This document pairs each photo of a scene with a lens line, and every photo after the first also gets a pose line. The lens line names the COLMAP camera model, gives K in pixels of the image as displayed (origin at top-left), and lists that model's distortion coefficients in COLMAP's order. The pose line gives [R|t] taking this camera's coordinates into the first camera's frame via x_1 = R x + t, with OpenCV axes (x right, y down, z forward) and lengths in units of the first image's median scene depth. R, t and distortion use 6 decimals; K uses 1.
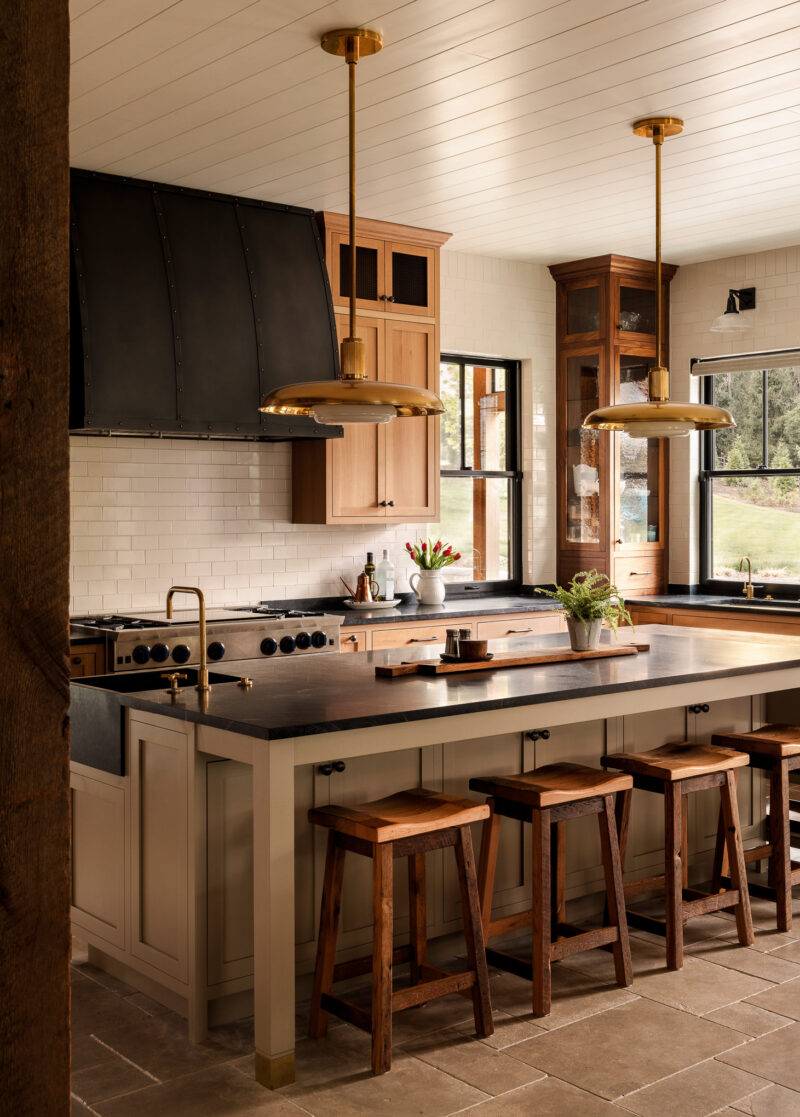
lens RADIAL K [[1312.6, 0, 397.7], [0, 1312.6, 556.5], [0, 0, 1]] dist [0.000396, 0.000000]
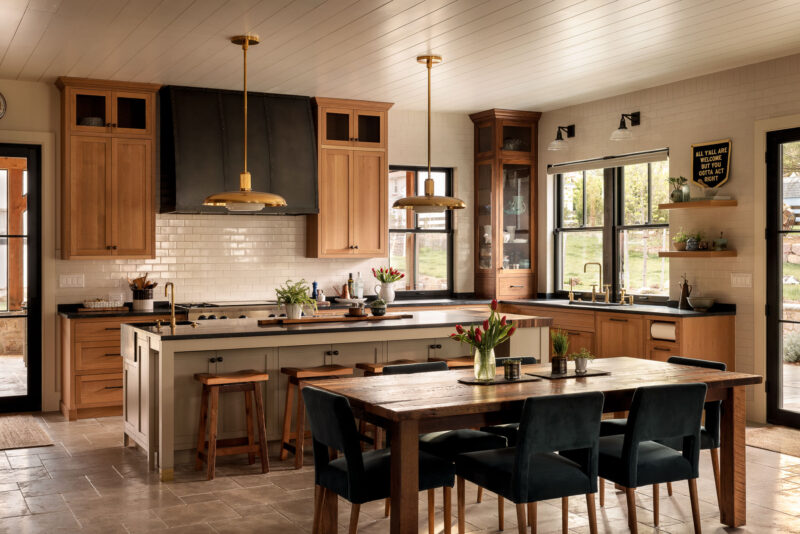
lens RADIAL K [[926.4, 0, 402.3], [0, 926.4, 264.8], [0, 0, 1]] dist [0.006324, 0.000000]
pose [[0.979572, -0.000773, -0.201092, 0.313635], [-0.004412, 0.999669, -0.025338, 0.017823], [0.201045, 0.025708, 0.979245, -0.282642]]
